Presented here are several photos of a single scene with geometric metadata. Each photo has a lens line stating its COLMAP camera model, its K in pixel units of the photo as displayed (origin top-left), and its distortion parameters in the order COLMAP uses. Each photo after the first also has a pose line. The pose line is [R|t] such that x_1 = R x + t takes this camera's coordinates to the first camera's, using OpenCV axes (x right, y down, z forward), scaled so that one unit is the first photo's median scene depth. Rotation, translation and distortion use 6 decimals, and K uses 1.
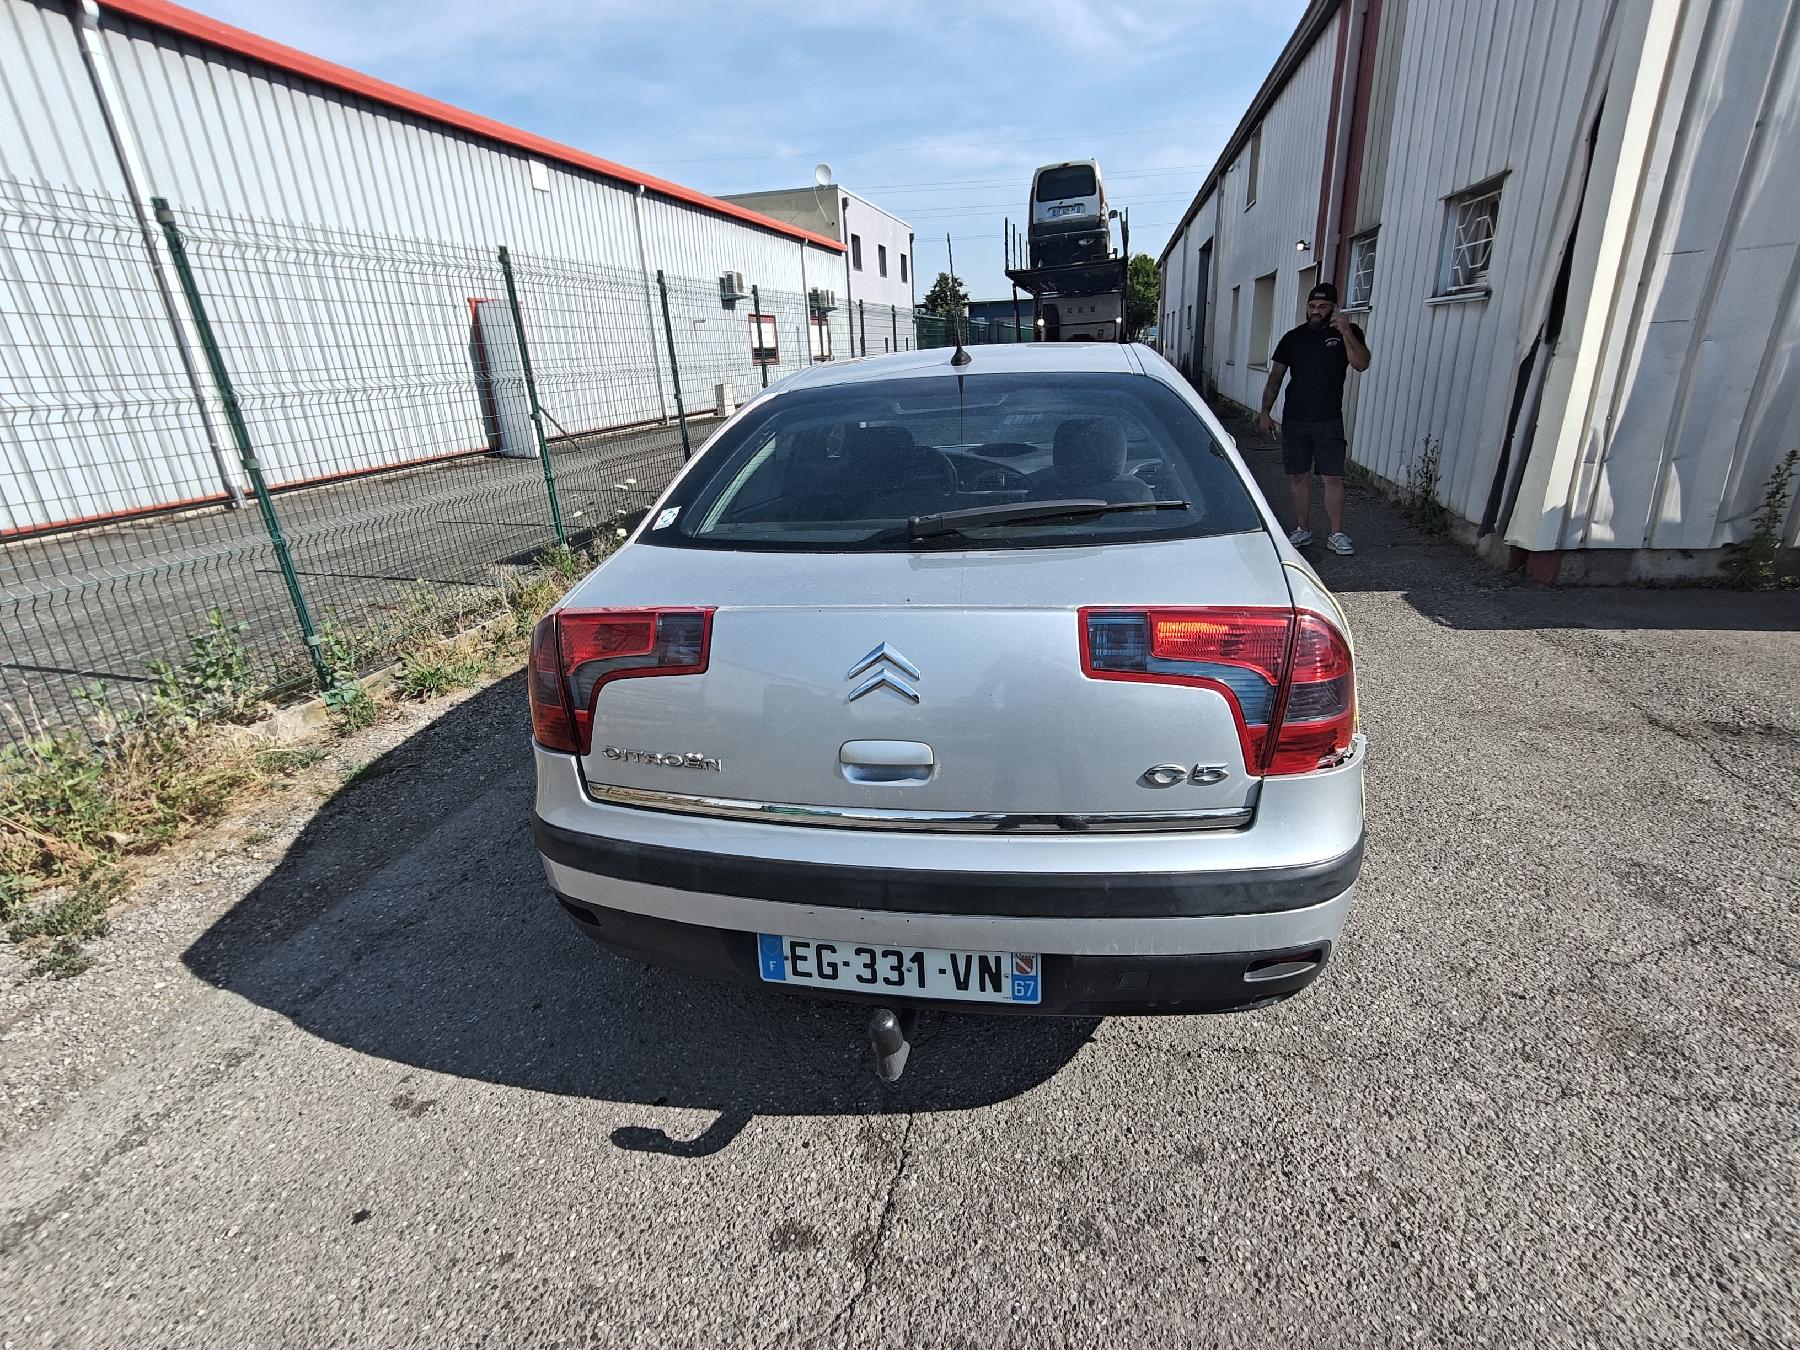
lens RADIAL K [[941.2, 0, 900.6], [0, 941.2, 665.5], [0, 0, 1]] dist [-0.022215, 0.031656]
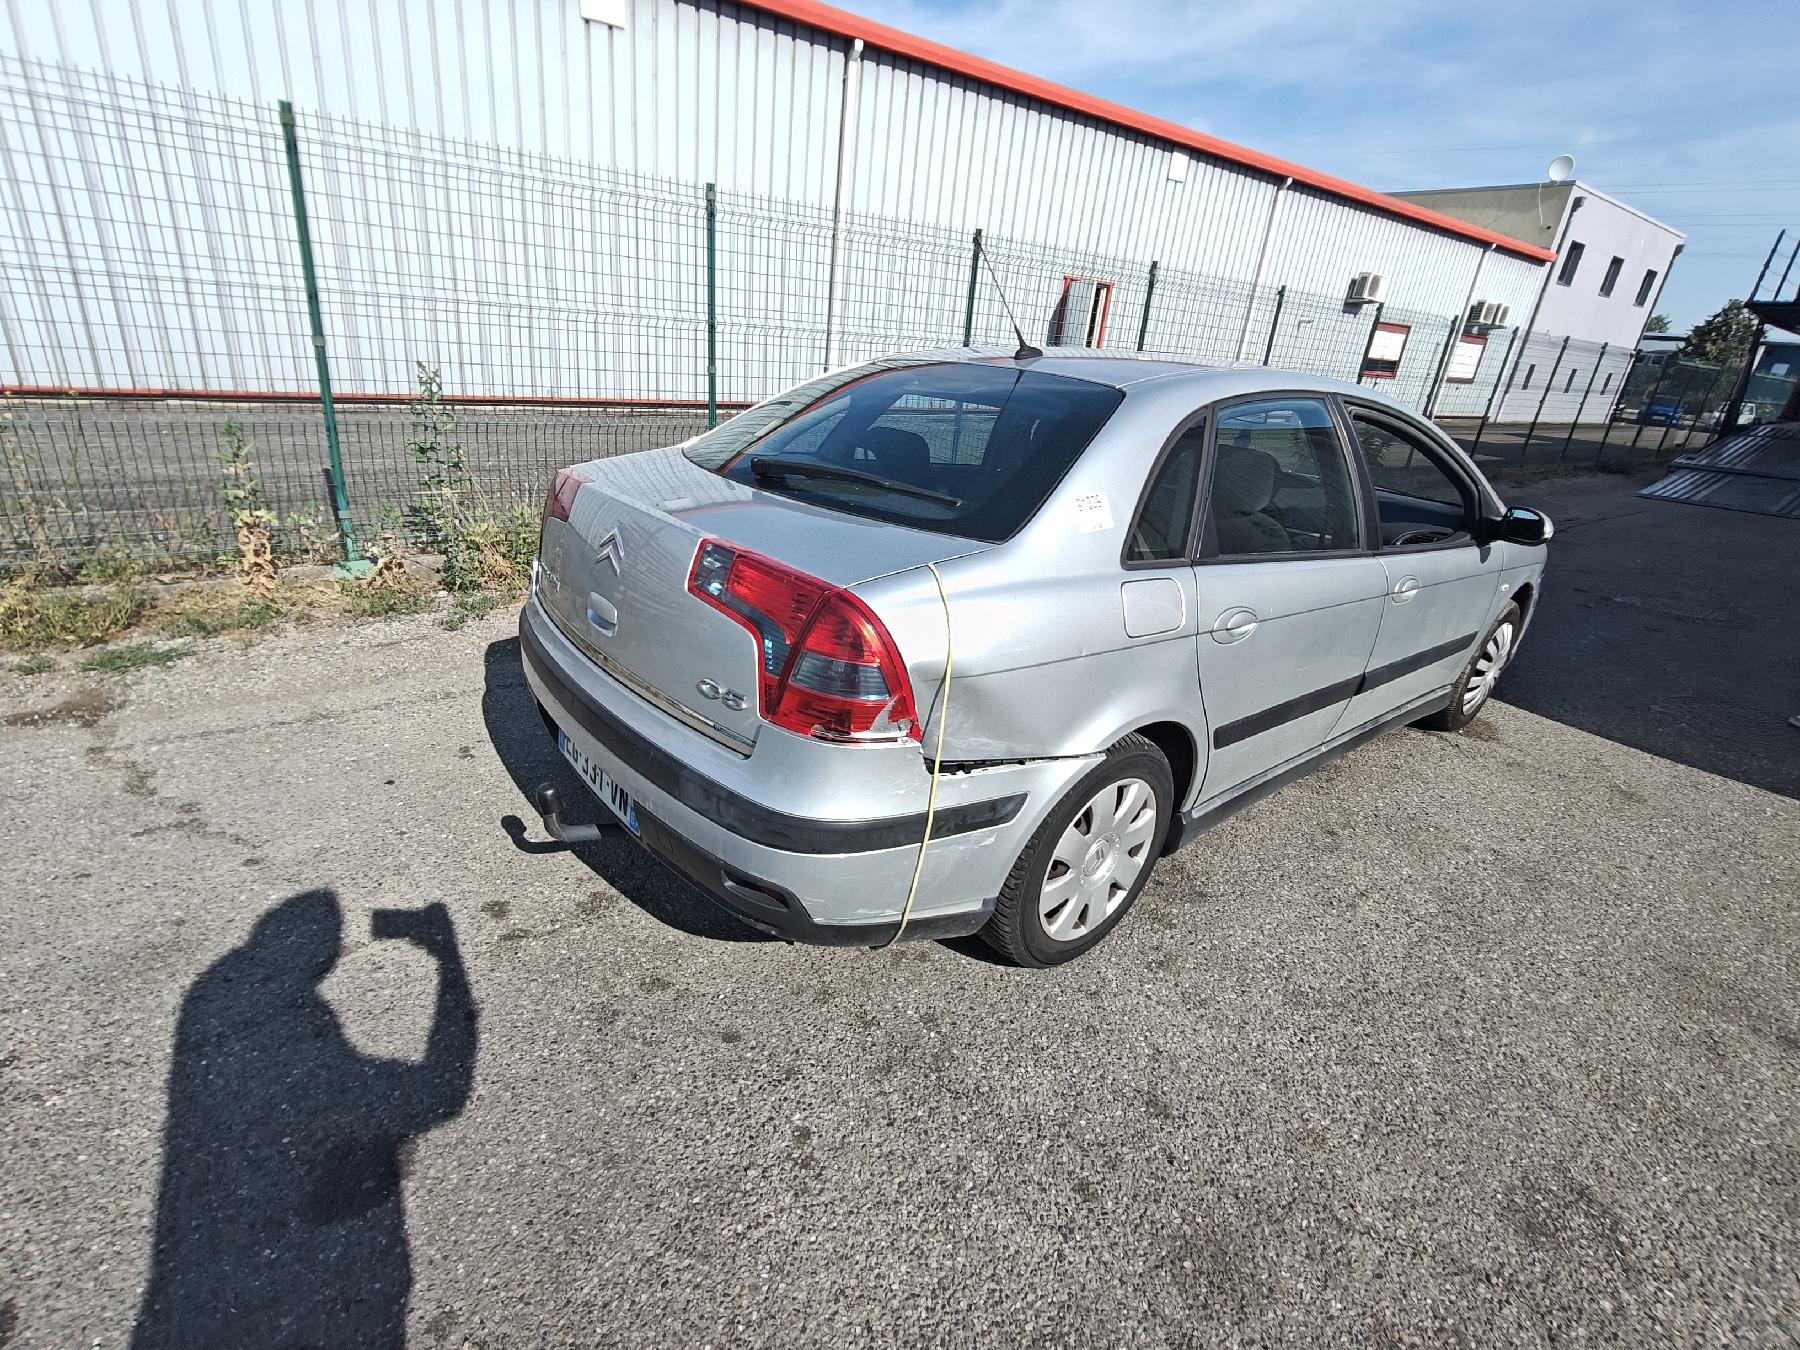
lens RADIAL K [[918.7, 0, 900.0], [0, 918.7, 675.0], [0, 0, 1]] dist [-0.014376, 0.023576]
pose [[0.745153, 0.338589, -0.574547, 0.167468], [-0.322957, 0.936976, 0.133318, -0.019994], [0.583477, 0.086211, 0.807541, 0.028947]]
